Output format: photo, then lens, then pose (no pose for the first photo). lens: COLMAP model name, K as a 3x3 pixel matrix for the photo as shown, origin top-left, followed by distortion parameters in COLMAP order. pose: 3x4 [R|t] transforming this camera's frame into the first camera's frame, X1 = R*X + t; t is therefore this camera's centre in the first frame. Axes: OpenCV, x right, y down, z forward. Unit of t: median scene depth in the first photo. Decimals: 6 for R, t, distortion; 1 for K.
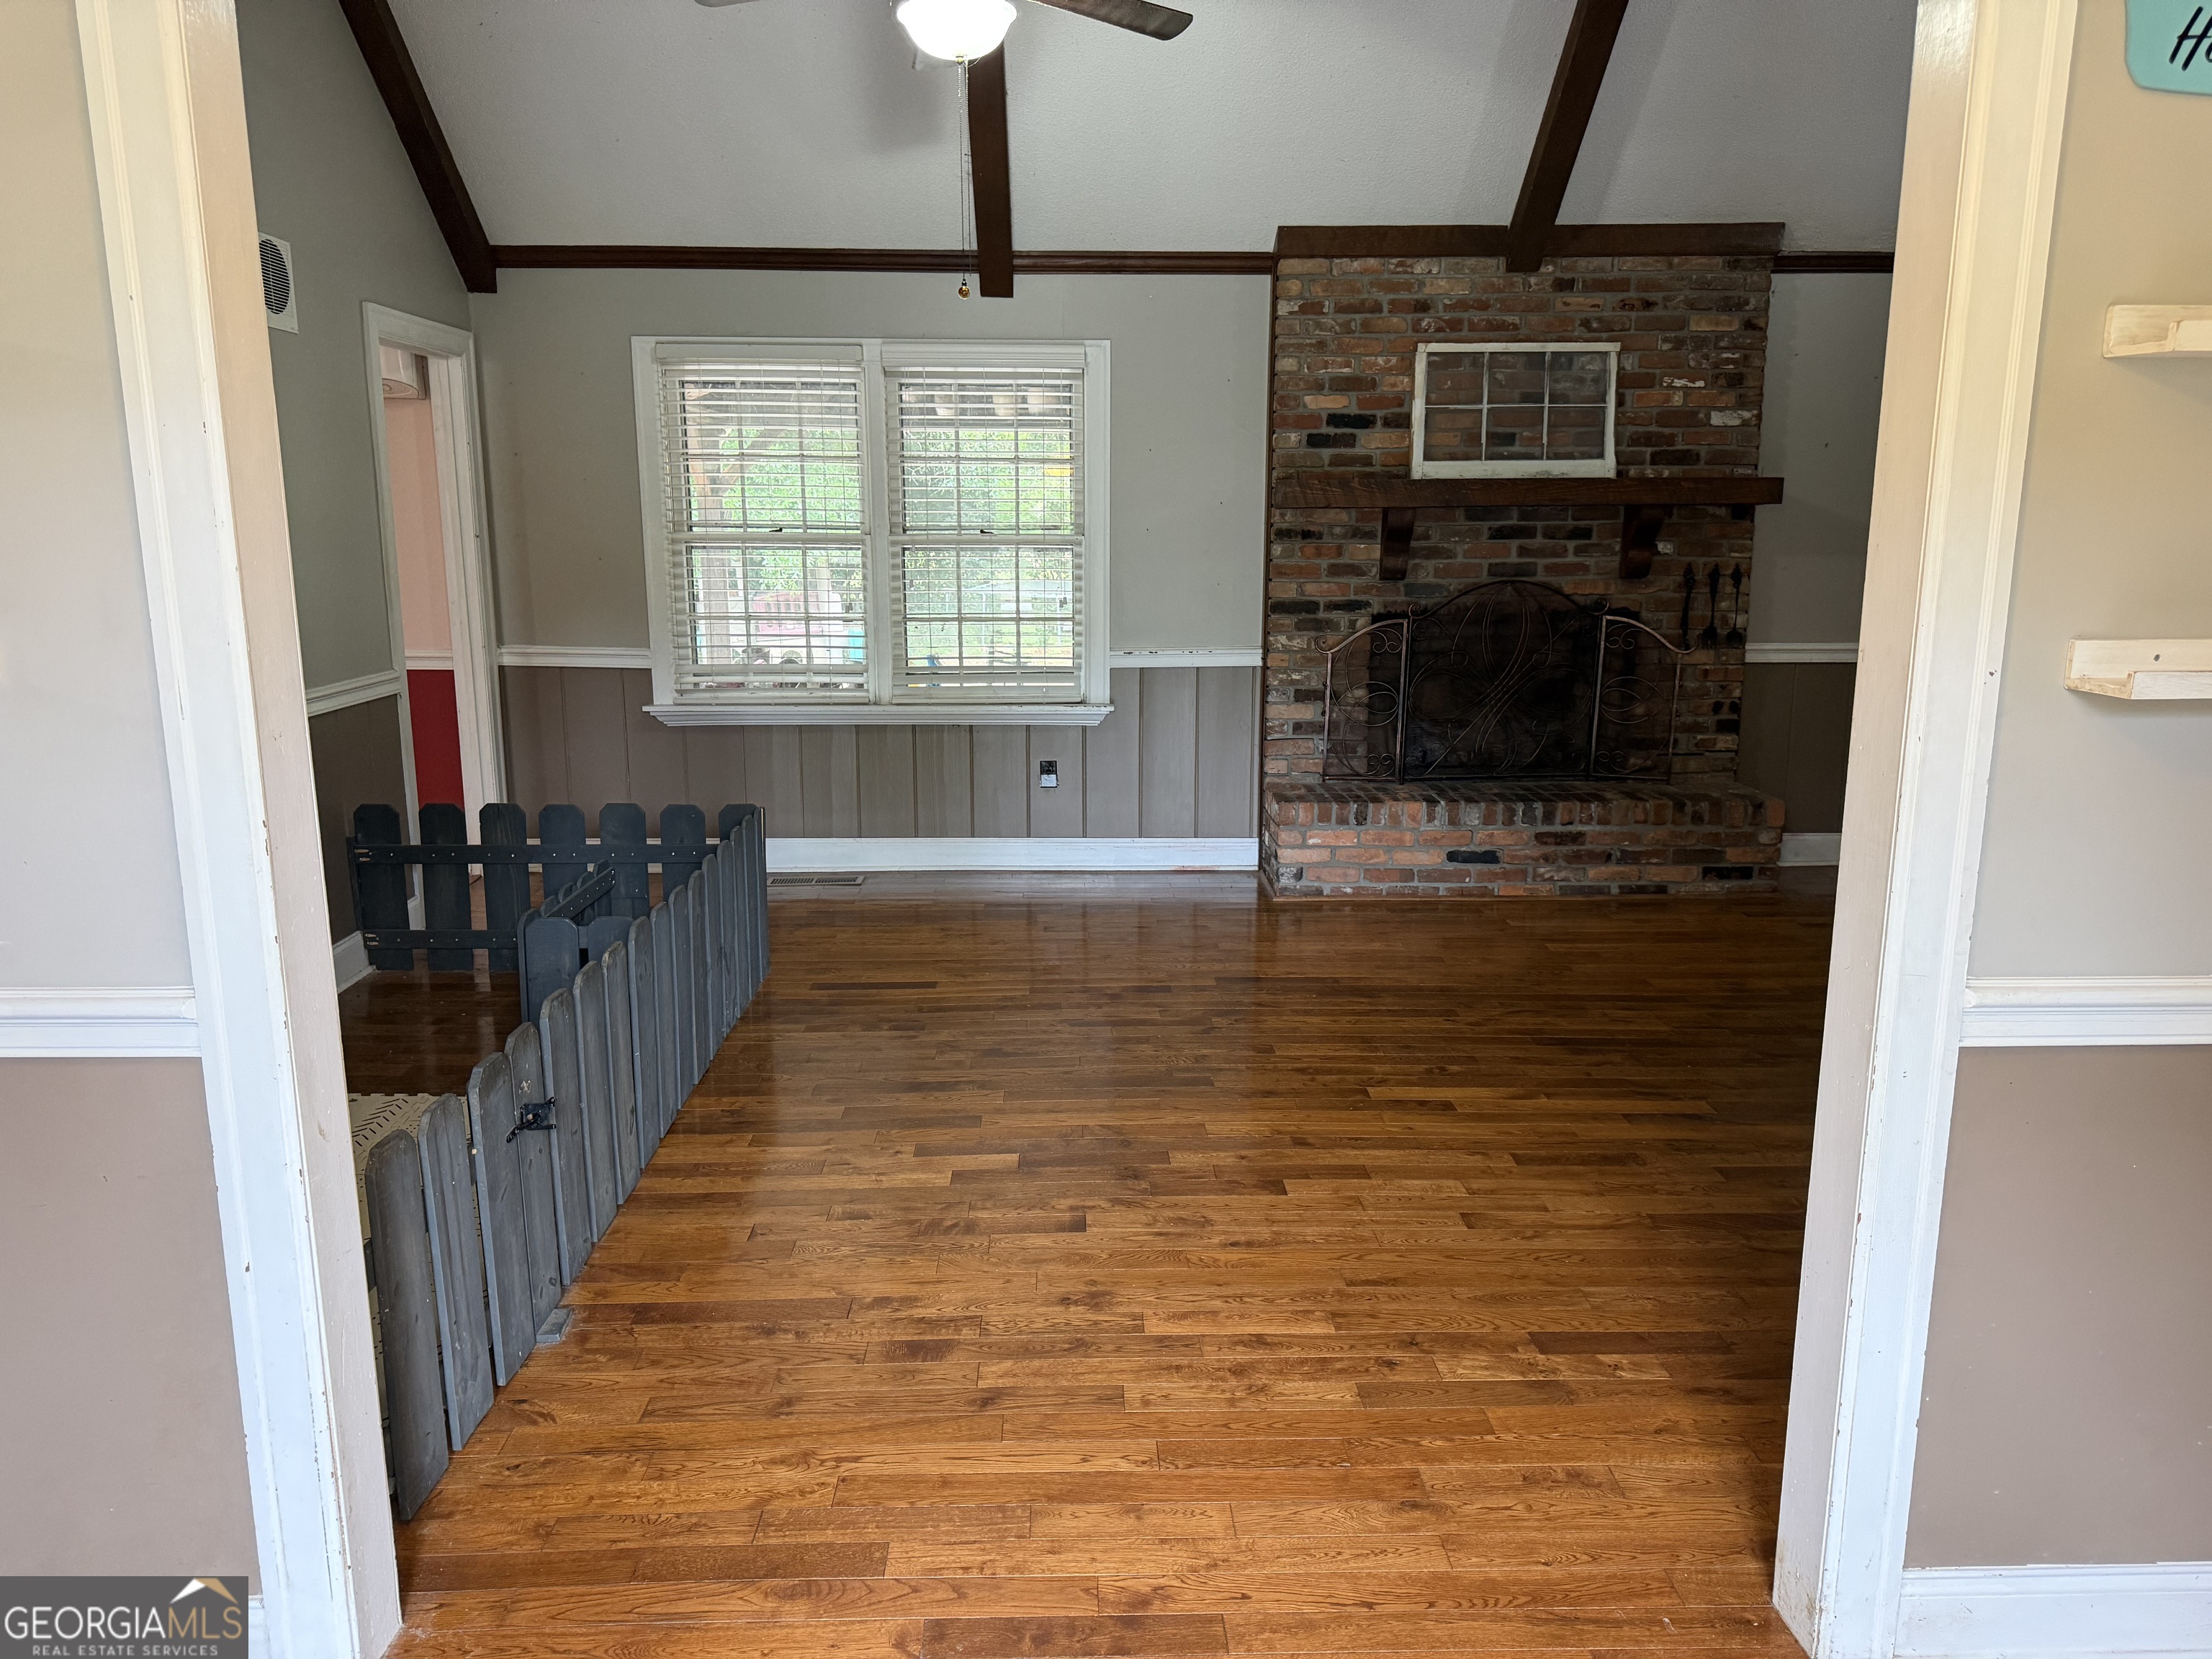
lens RADIAL K [[1568.0, 0, 1099.9], [0, 1568.0, 842.1], [0, 0, 1]] dist [0.083842, -0.122653]
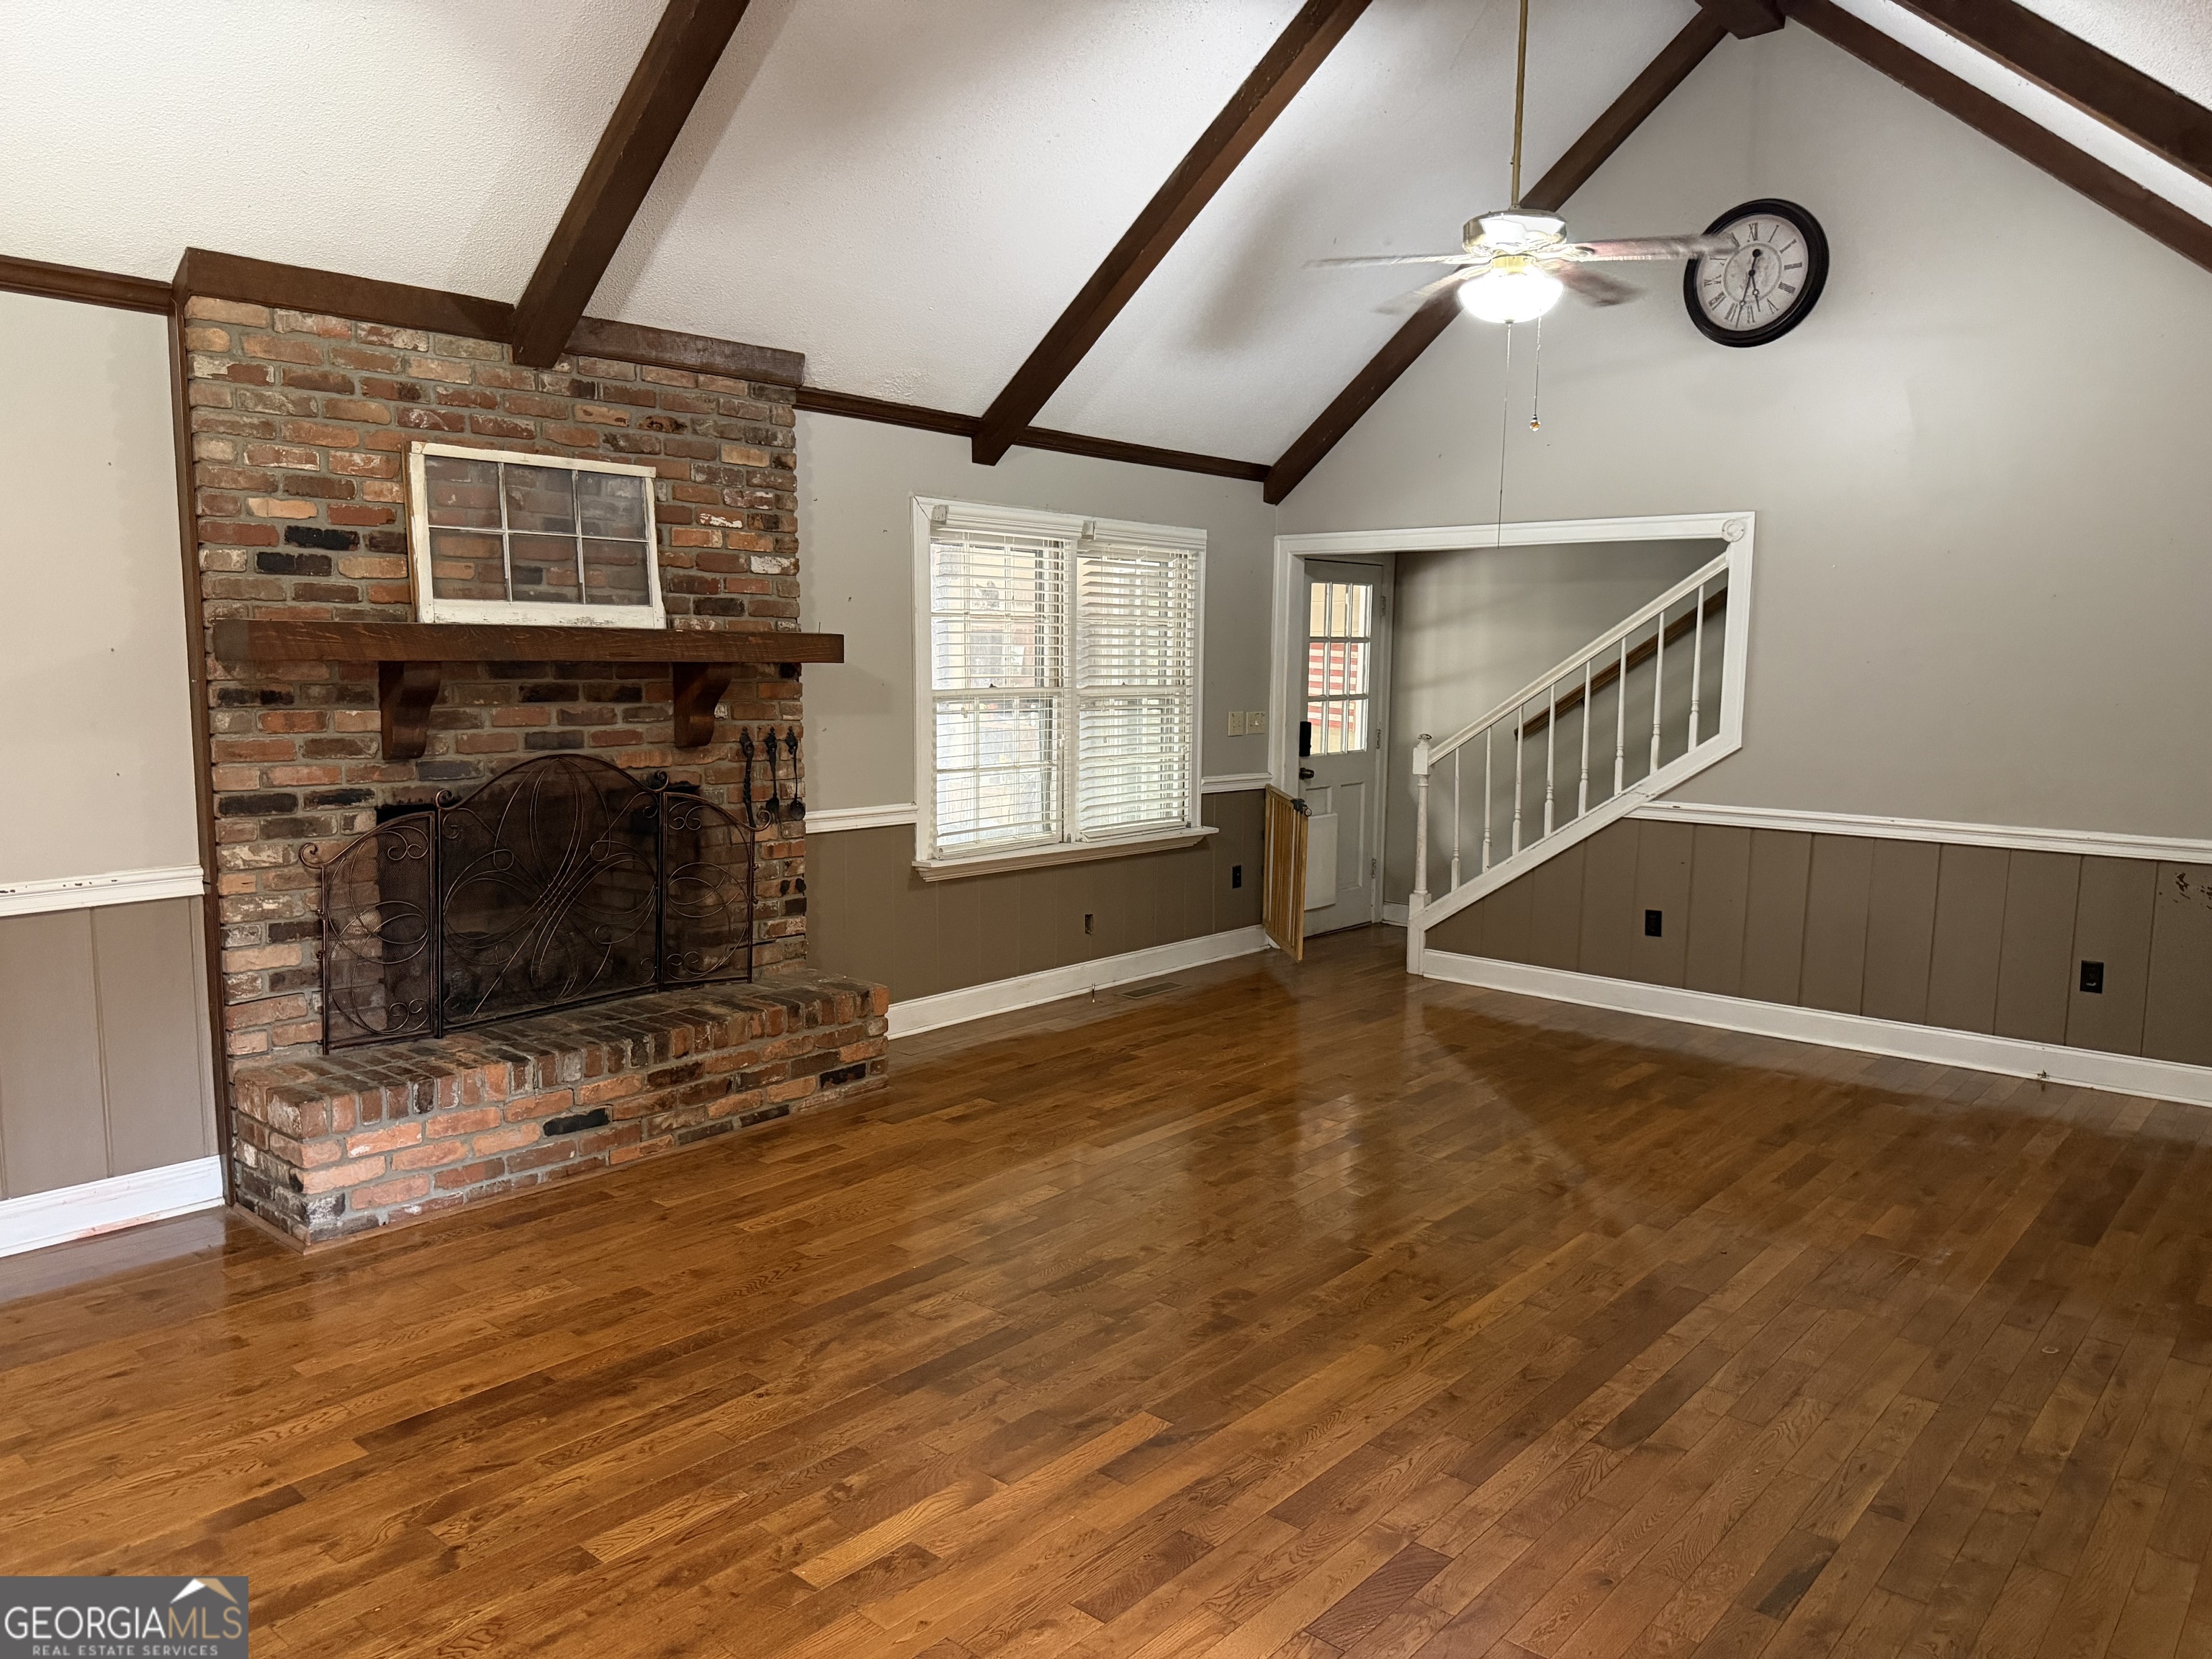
lens RADIAL K [[1568.0, 0, 1118.8], [0, 1568.0, 837.5], [0, 0, 1]] dist [0.083842, -0.122653]
pose [[0.667560, -0.081522, 0.740080, -0.137823], [0.132909, 0.991070, -0.010717, -0.082019], [-0.732597, 0.105518, 0.672434, 0.285406]]
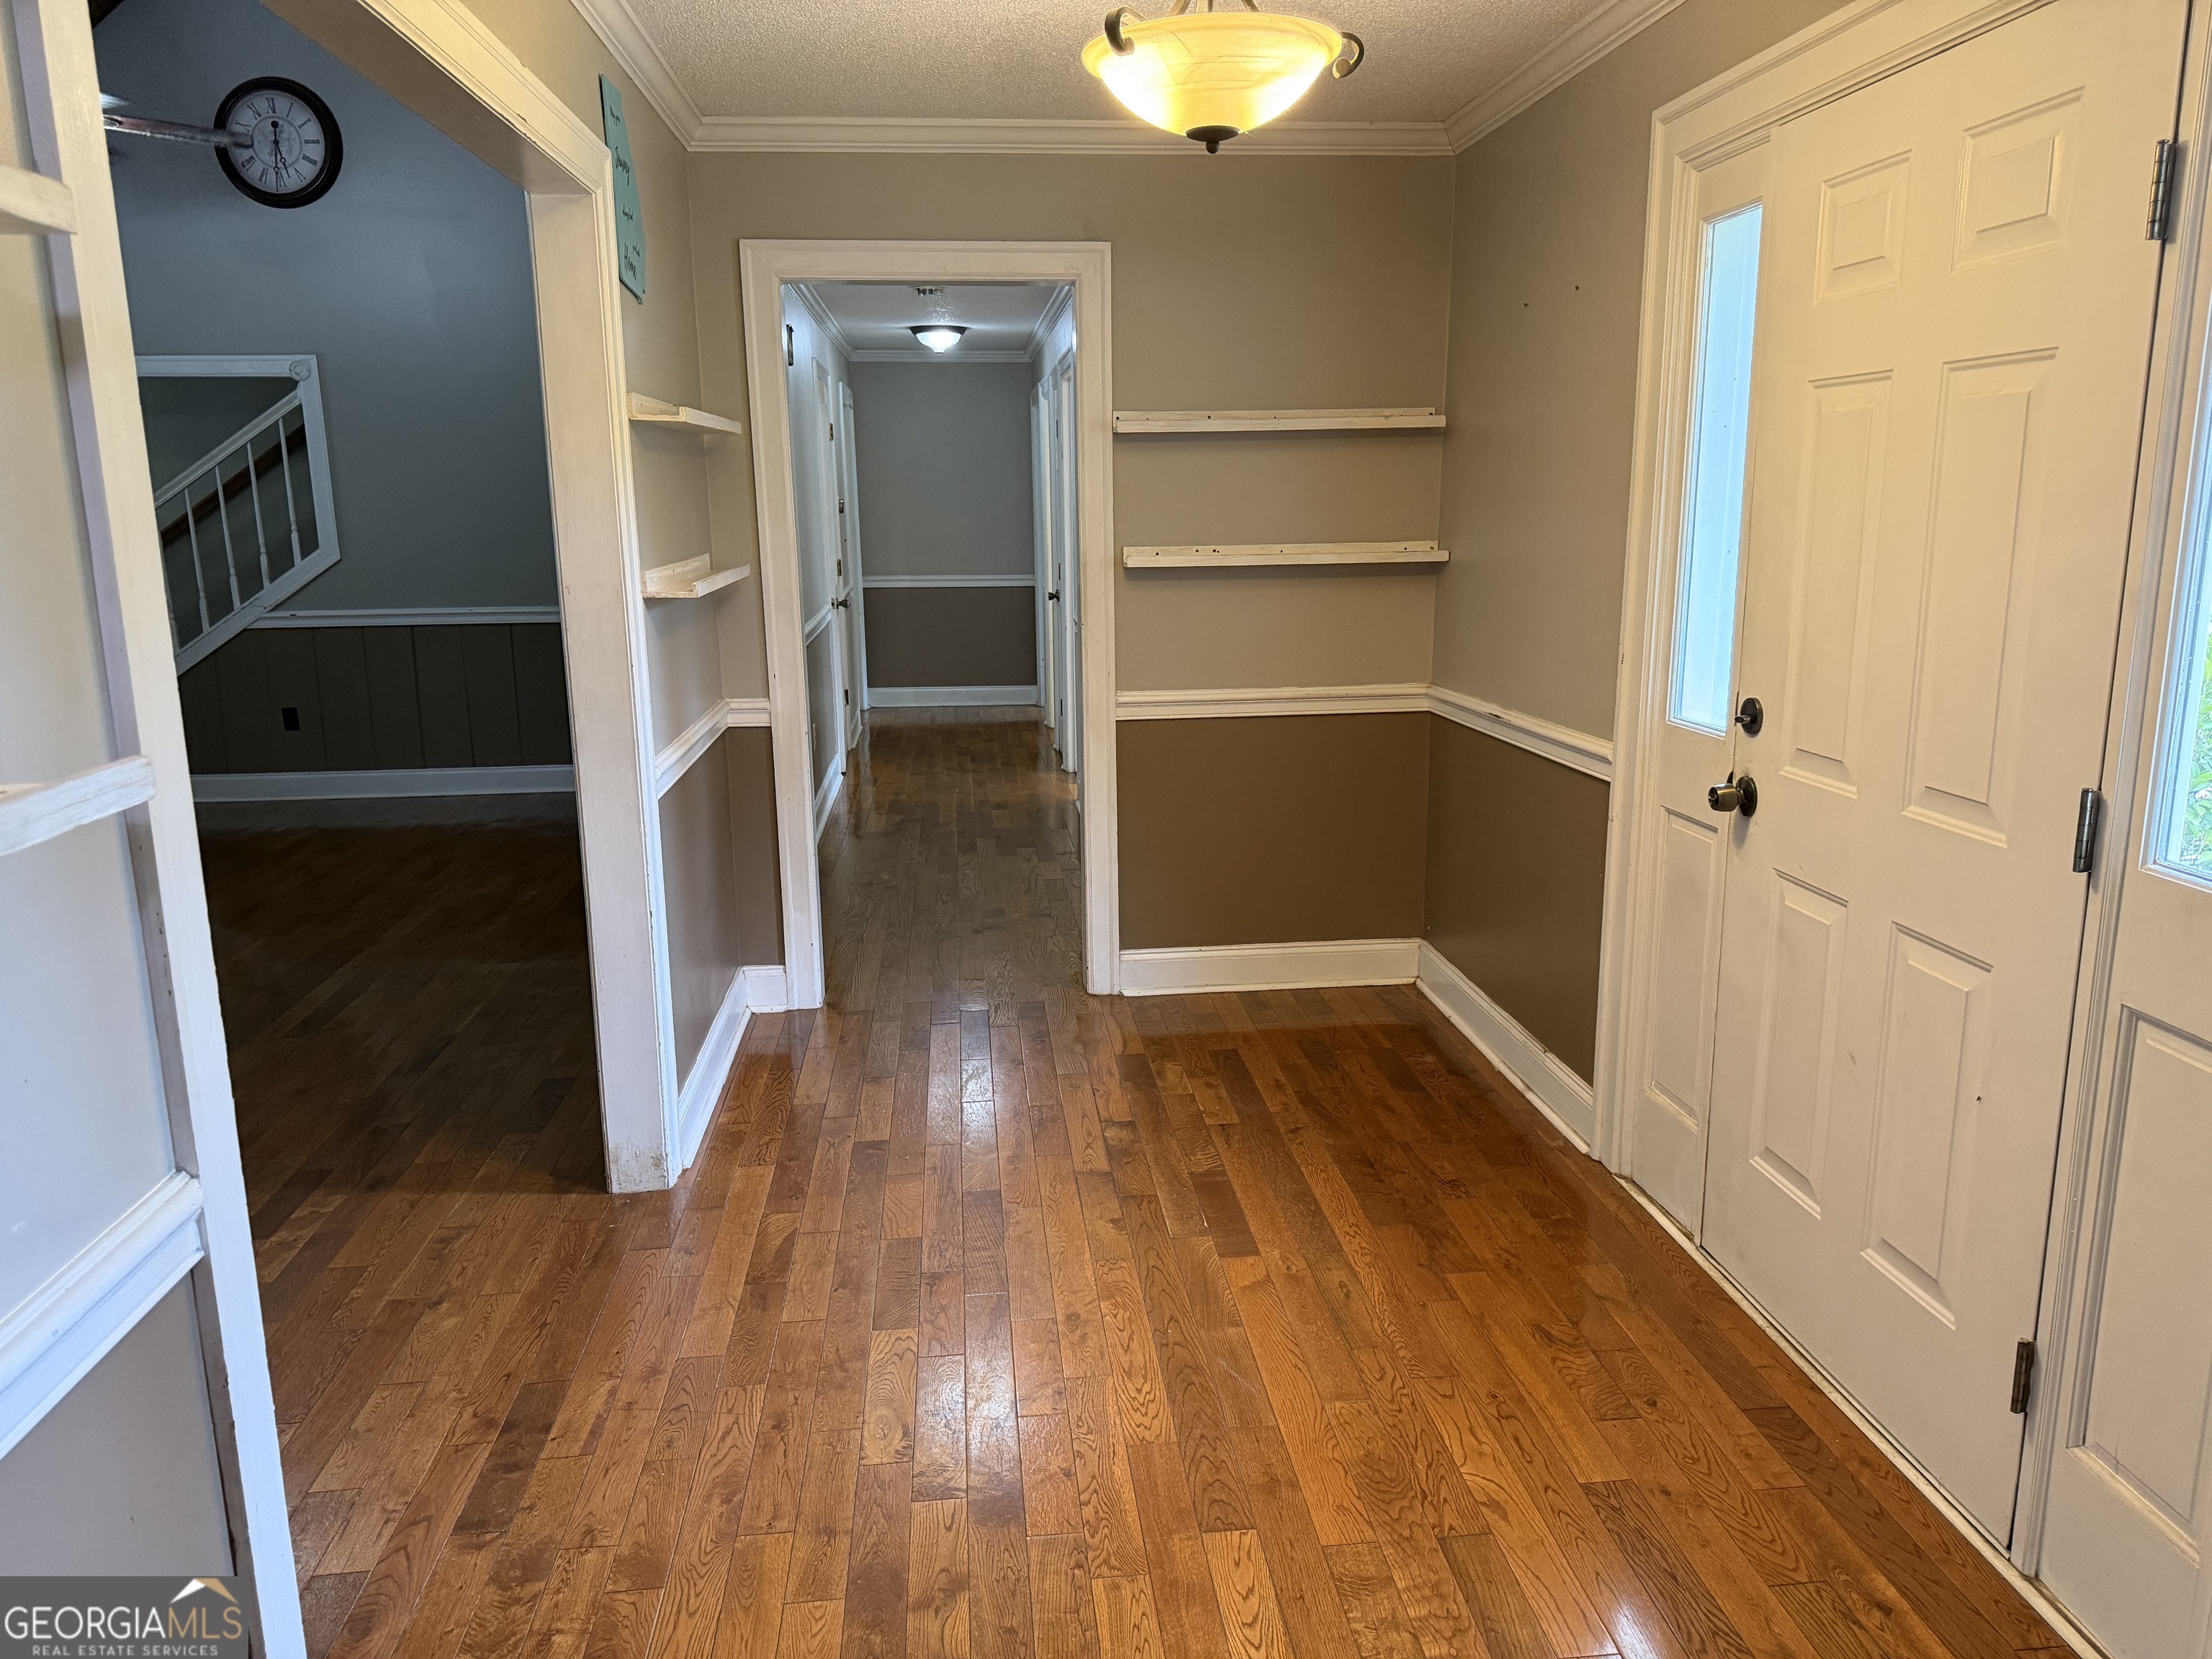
lens RADIAL K [[1568.0, 0, 1100.9], [0, 1568.0, 828.3], [0, 0, 1]] dist [0.083842, -0.122653]
pose [[-0.064573, -0.209686, 0.975634, -0.386253], [0.210918, 0.952720, 0.218721, -0.042120], [-0.975369, 0.219902, -0.017293, 0.165300]]
